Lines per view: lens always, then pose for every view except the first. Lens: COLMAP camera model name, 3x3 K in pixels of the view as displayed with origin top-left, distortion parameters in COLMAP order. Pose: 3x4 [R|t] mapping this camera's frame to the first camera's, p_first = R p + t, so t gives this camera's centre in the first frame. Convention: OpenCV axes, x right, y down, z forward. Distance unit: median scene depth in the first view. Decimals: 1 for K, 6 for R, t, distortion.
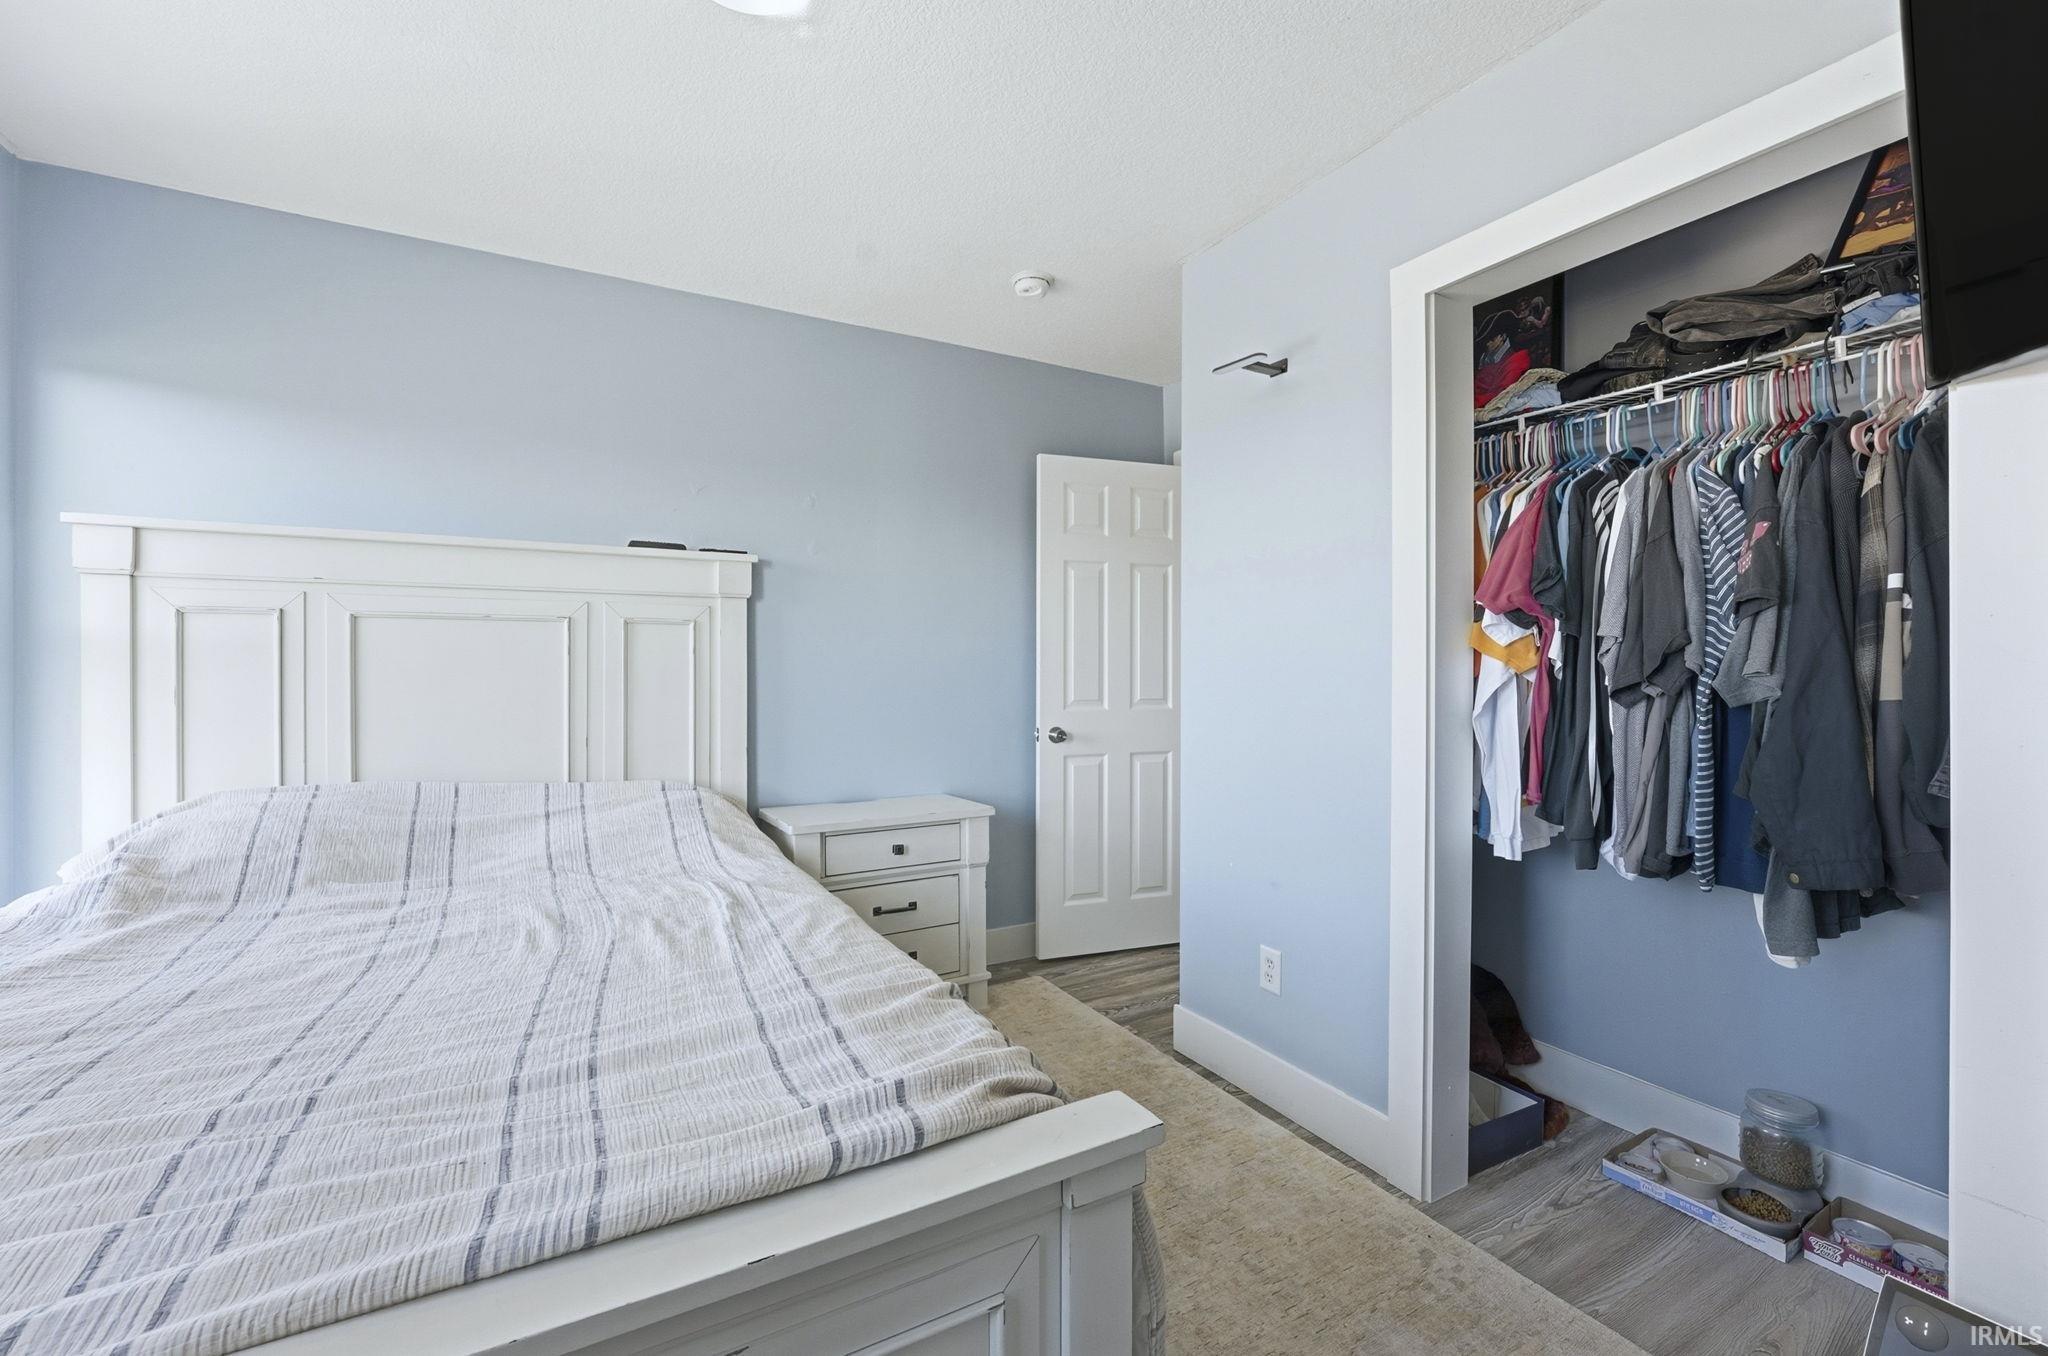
lens RADIAL K [[848.3, 0, 1025.9], [0, 848.3, 664.0], [0, 0, 1]] dist [-0.022131, -0.000048]
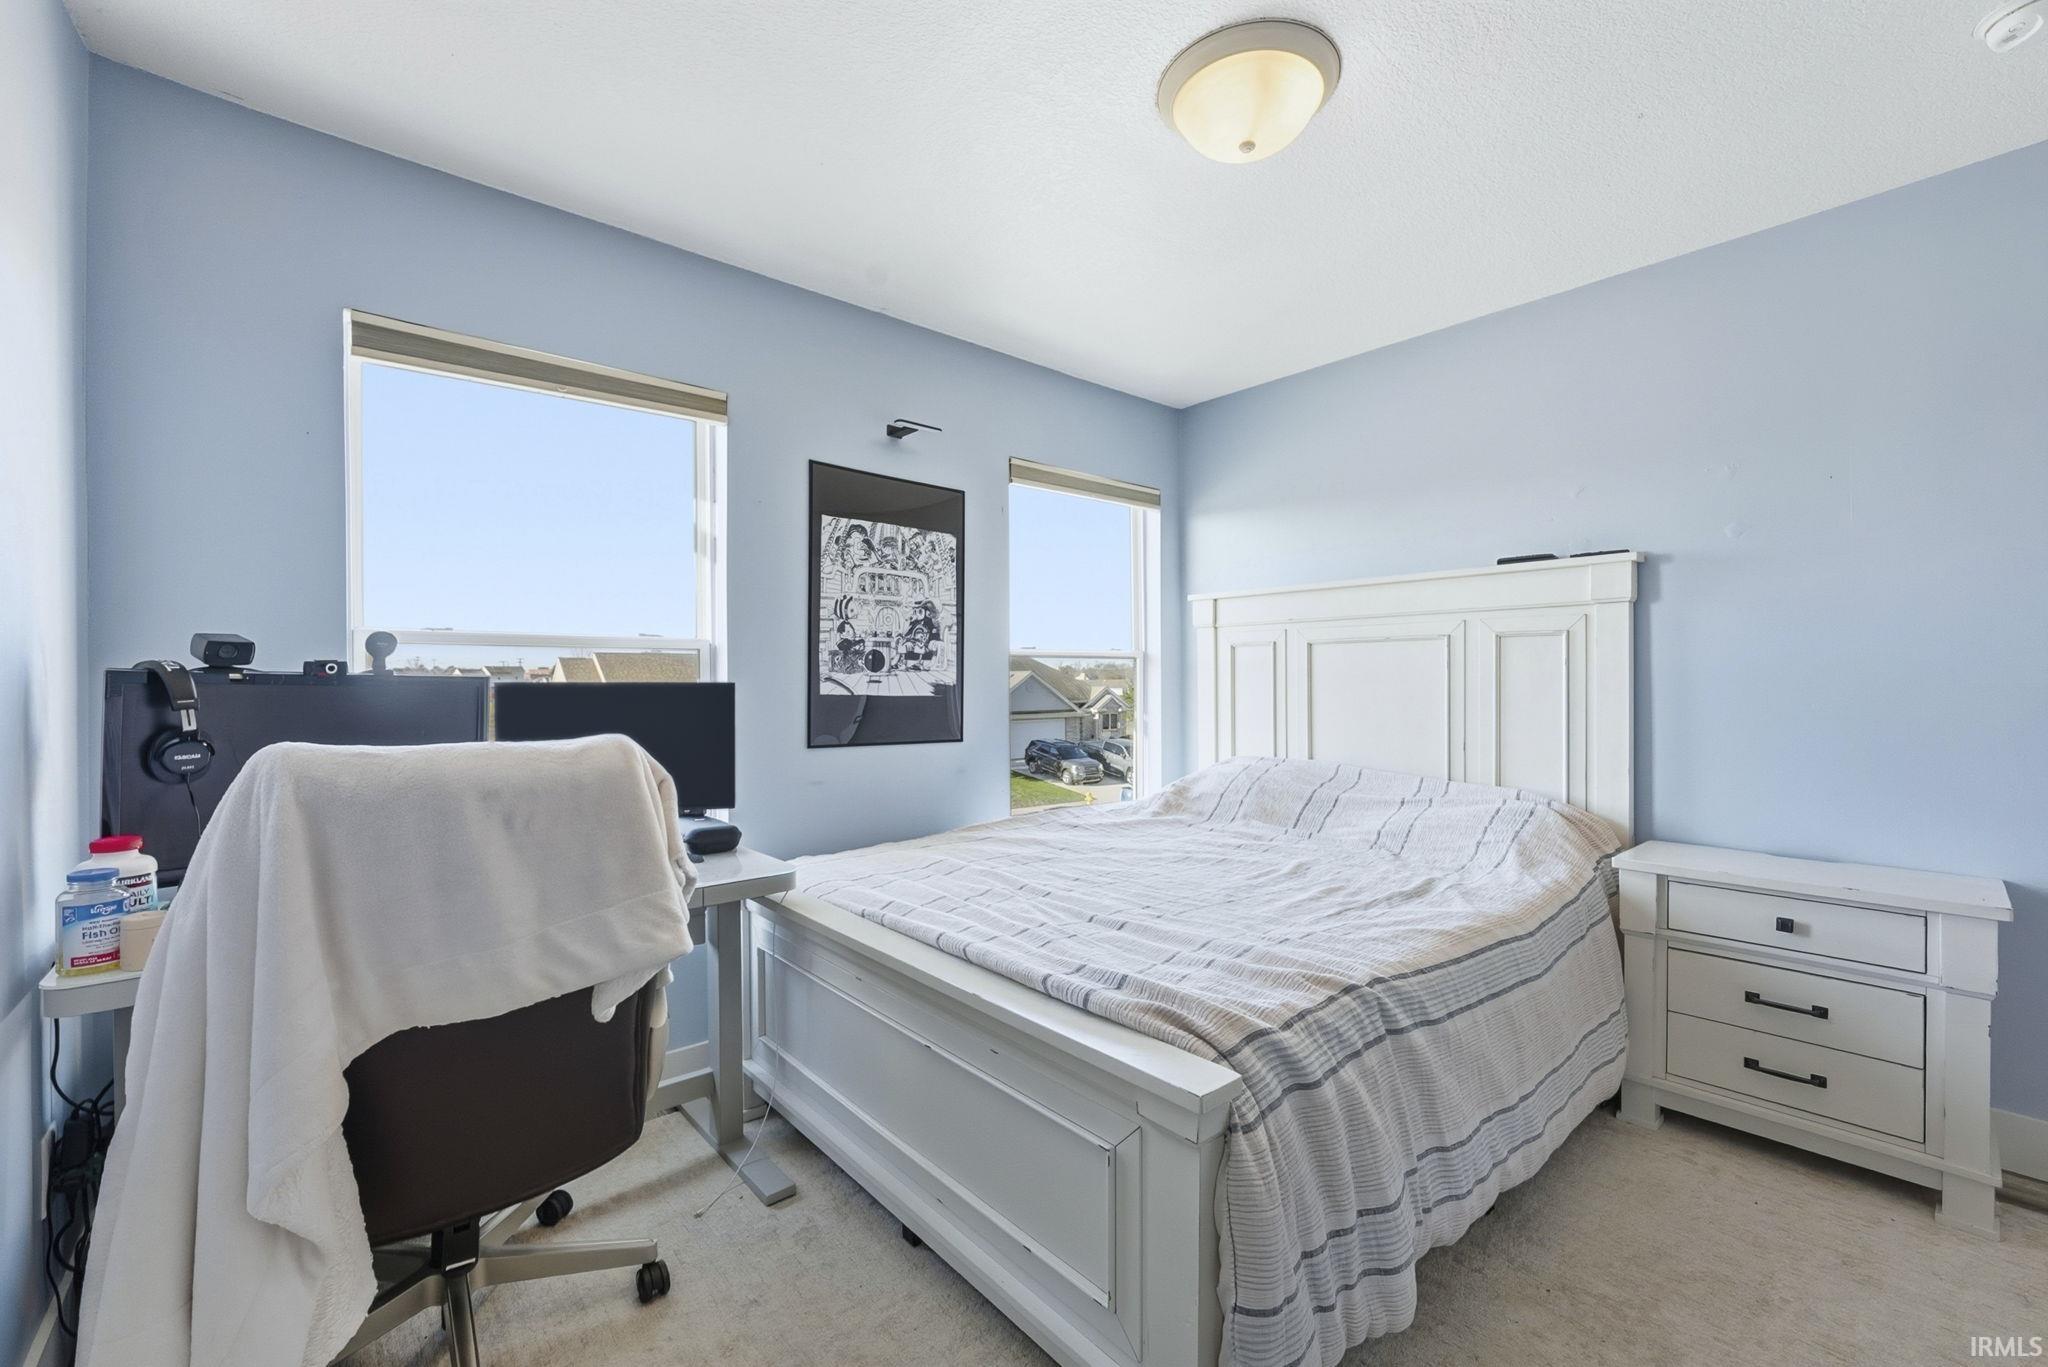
lens RADIAL K [[840.7, 0, 1024.0], [0, 840.7, 683.5], [0, 0, 1]] dist [-0.012475, 0.000296]
pose [[0.185455, 0.002730, -0.982649, 0.601395], [0.005867, 0.999975, 0.003886, 0.002784], [0.982635, -0.006485, 0.185434, 0.295228]]
